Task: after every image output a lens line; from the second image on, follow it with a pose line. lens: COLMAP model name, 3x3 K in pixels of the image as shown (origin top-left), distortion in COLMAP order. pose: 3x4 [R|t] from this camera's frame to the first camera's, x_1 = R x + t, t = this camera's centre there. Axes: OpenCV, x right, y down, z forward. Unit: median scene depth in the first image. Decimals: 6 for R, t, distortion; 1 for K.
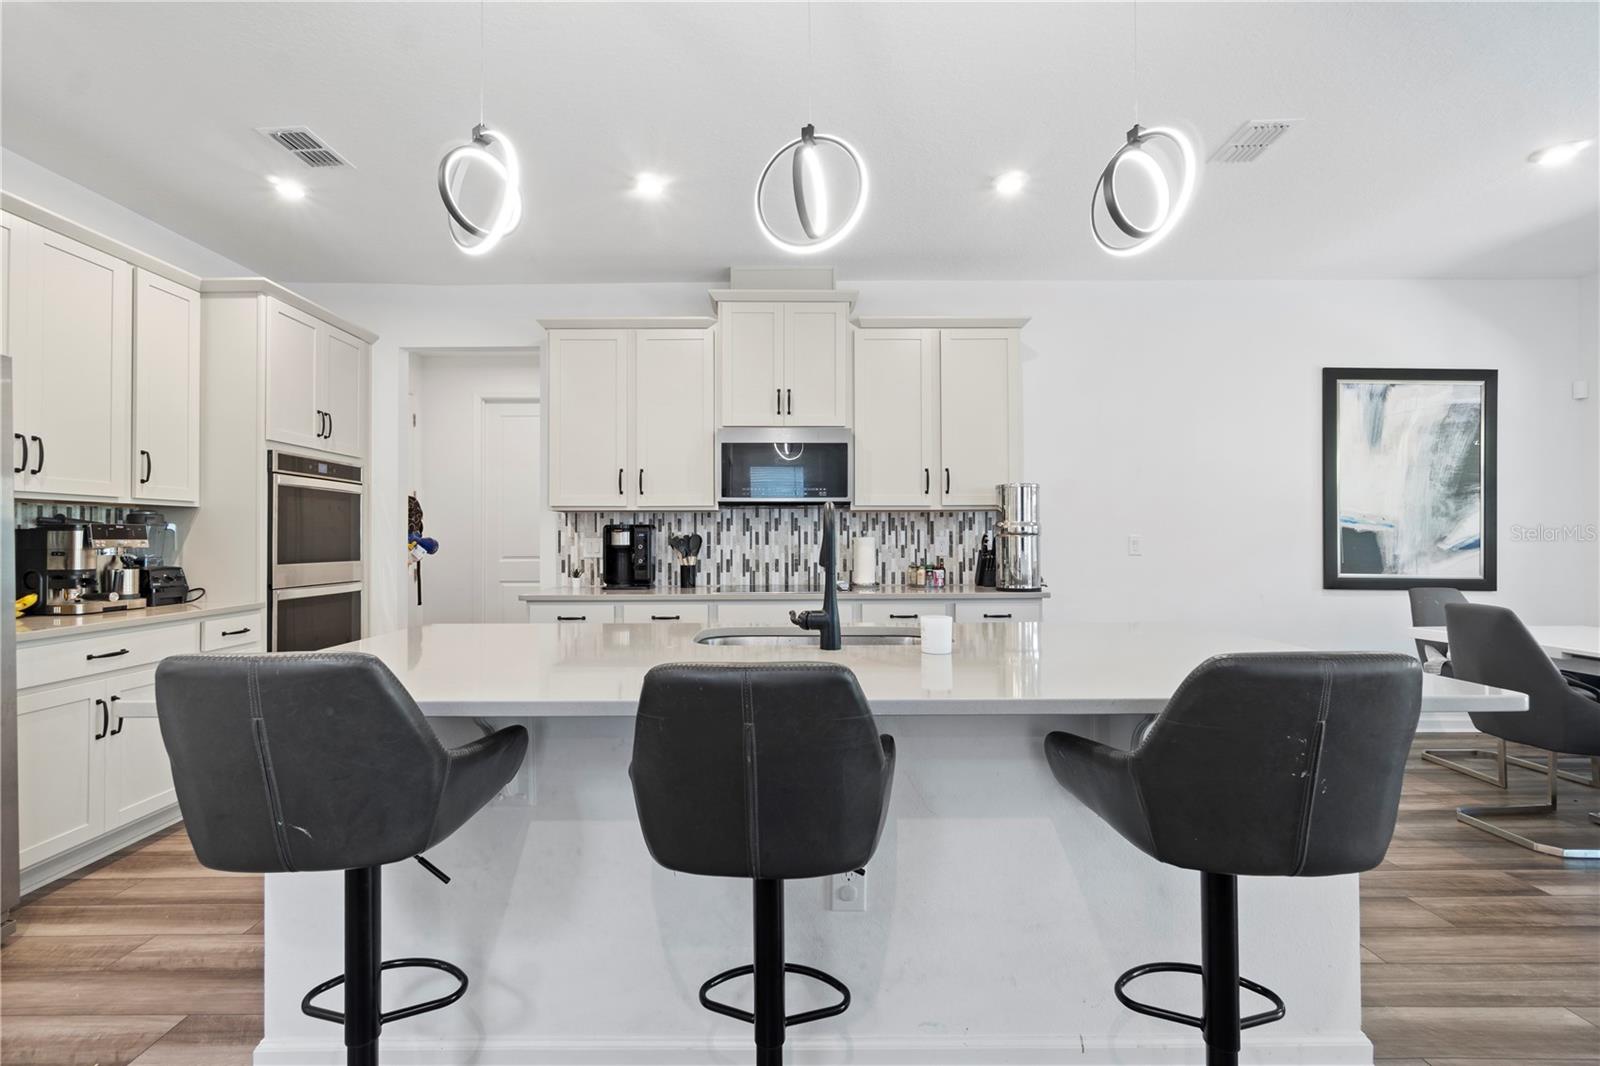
lens RADIAL K [[688.9, 0, 789.4], [0, 688.9, 518.4], [0, 0, 1]] dist [-0.002351, -0.000079]
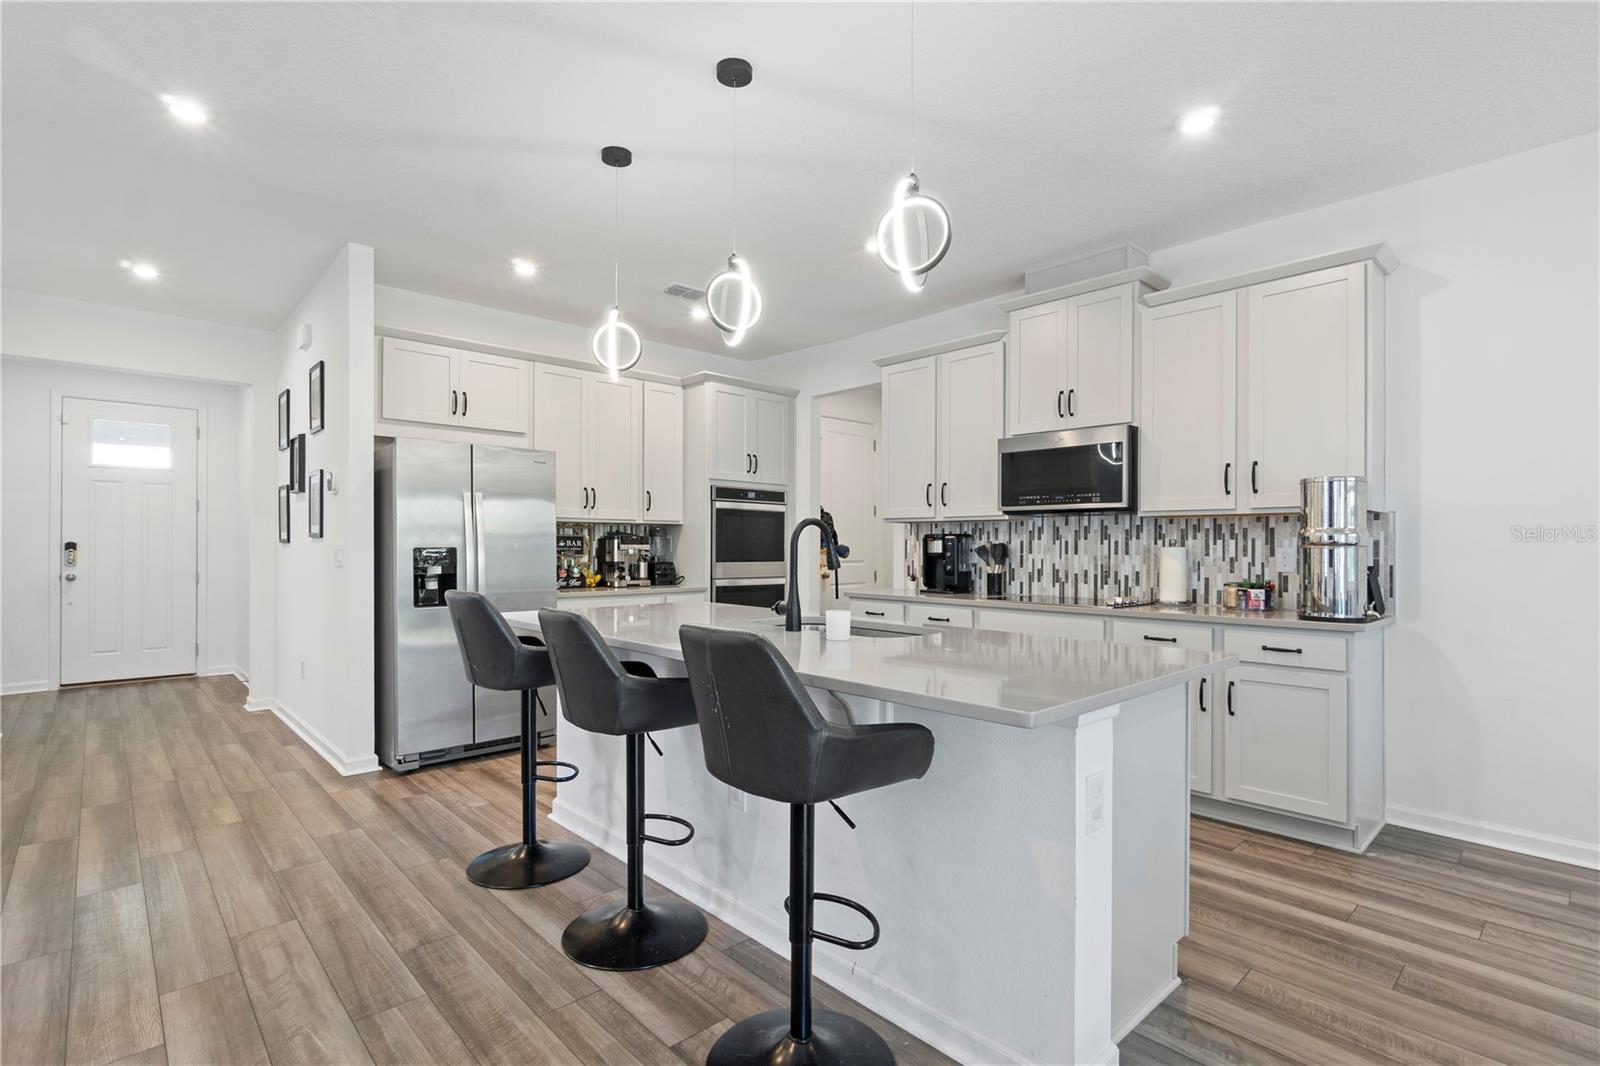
lens RADIAL K [[770.6, 0, 802.9], [0, 770.6, 537.9], [0, 0, 1]] dist [-0.003387, -0.000087]
pose [[0.673983, -0.000786, -0.738746, 0.495674], [0.013409, 0.999848, 0.011170, -0.001153], [0.738625, -0.017434, 0.673891, 0.015724]]
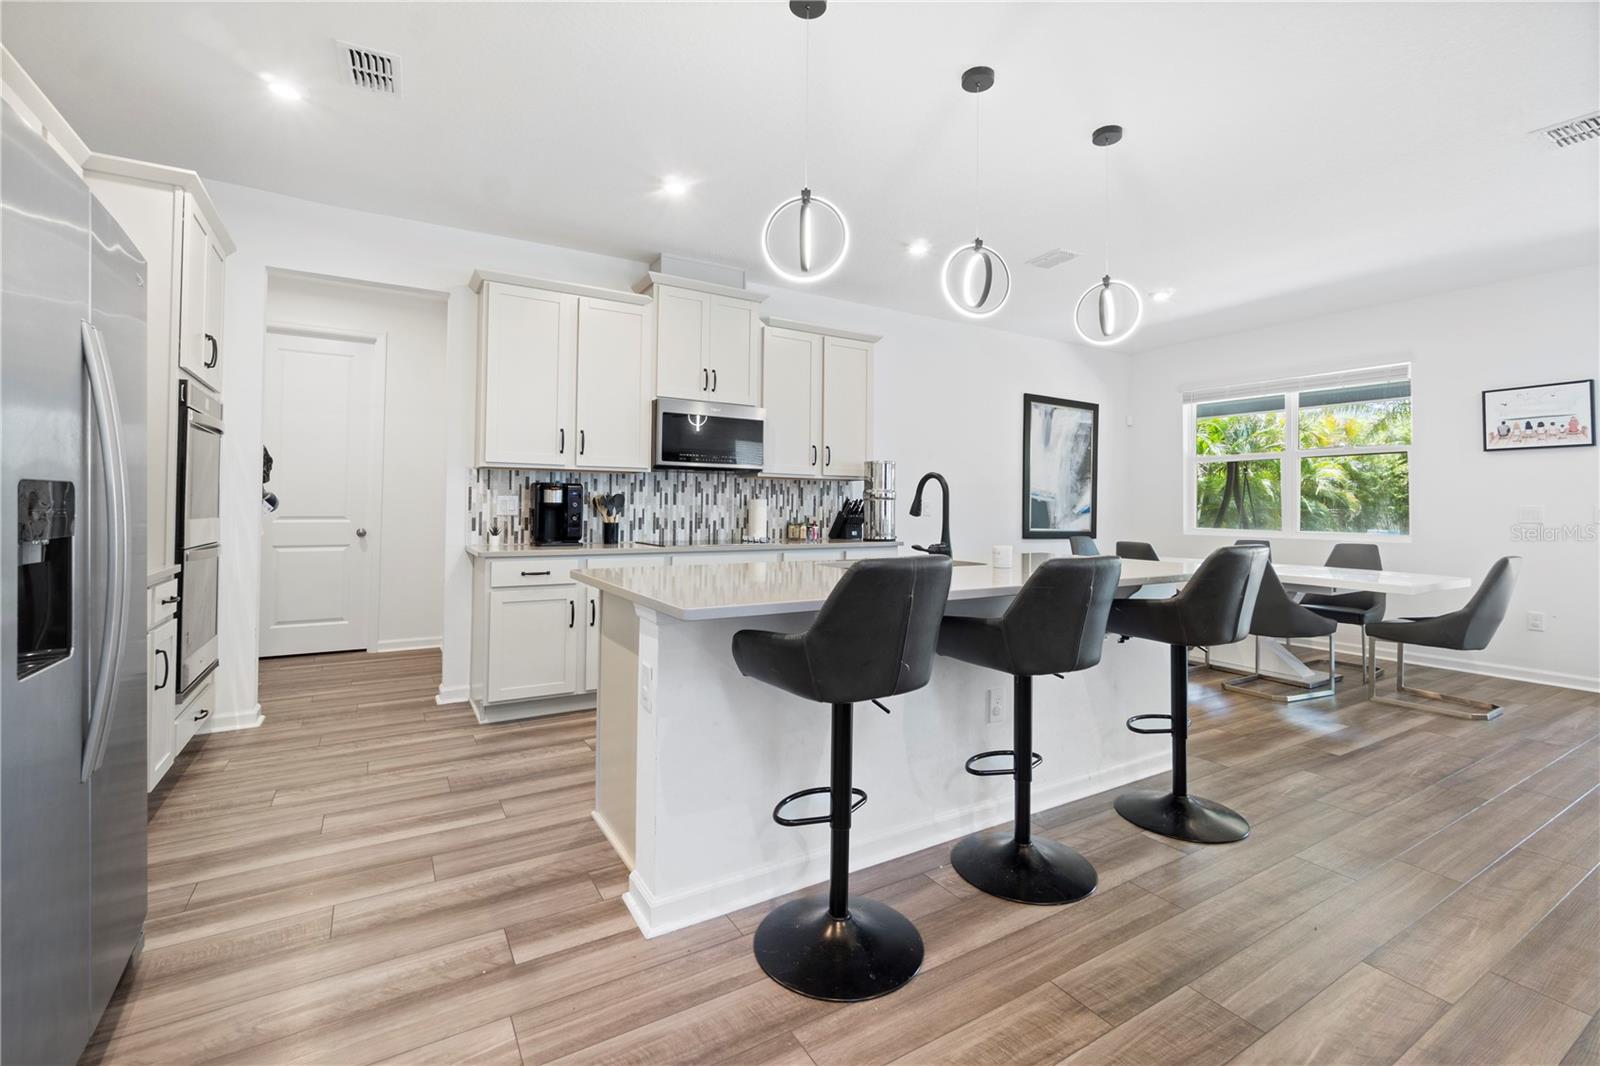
lens RADIAL K [[695.7, 0, 793.2], [0, 695.7, 480.8], [0, 0, 1]] dist [-0.000472, -0.000044]
pose [[0.861843, 0.030565, 0.506254, -0.440331], [-0.025703, 0.999532, -0.016591, 0.013404], [-0.506524, 0.001286, 0.862225, -0.067961]]
